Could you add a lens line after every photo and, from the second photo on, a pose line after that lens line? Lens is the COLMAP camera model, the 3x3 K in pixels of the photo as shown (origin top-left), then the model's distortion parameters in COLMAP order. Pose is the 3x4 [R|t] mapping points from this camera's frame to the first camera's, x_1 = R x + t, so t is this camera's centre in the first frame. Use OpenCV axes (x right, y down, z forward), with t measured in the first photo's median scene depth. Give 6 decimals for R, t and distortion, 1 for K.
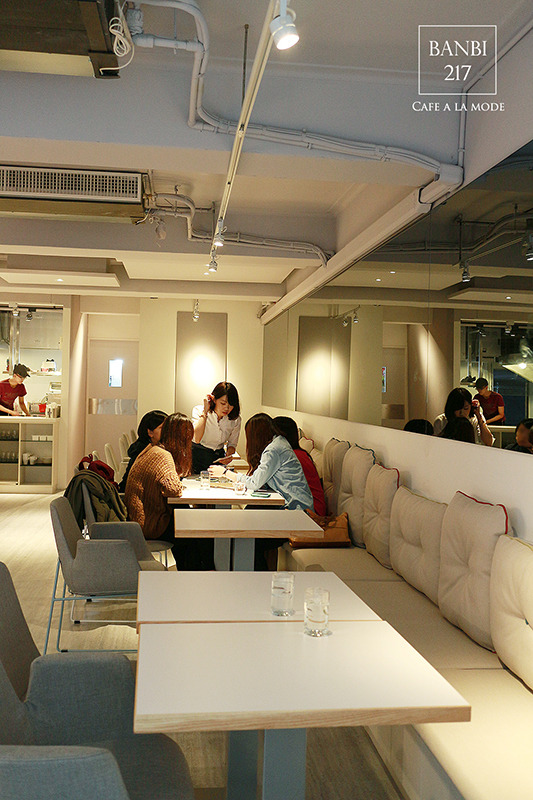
lens RADIAL K [[760.7, 0, 266.5], [0, 760.7, 400.0], [0, 0, 1]] dist [0.001115, 0.002858]
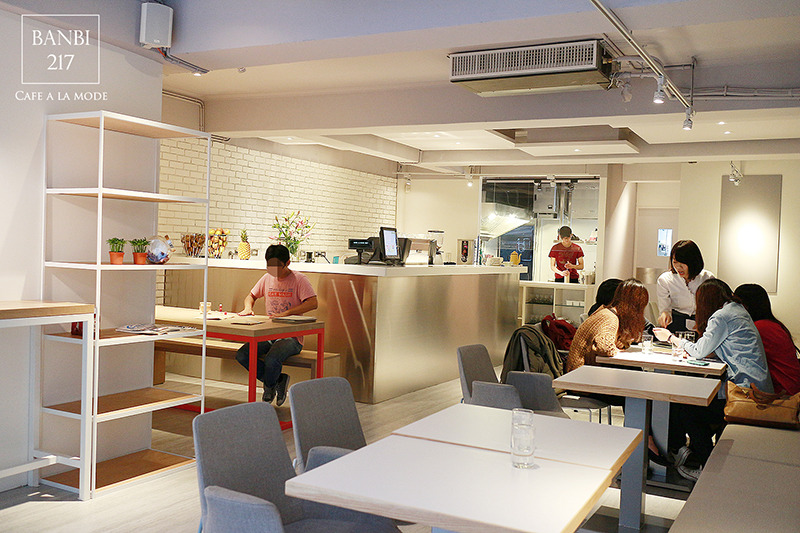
lens RADIAL K [[760.7, 0, 400.0], [0, 760.7, 266.5], [0, 0, 1]] dist [0.001115, 0.002858]
pose [[0.825801, 0.018492, -0.563659, 0.199508], [-0.023296, 0.999728, -0.001332, 0.014053], [0.563480, 0.014231, 0.826007, 0.011676]]
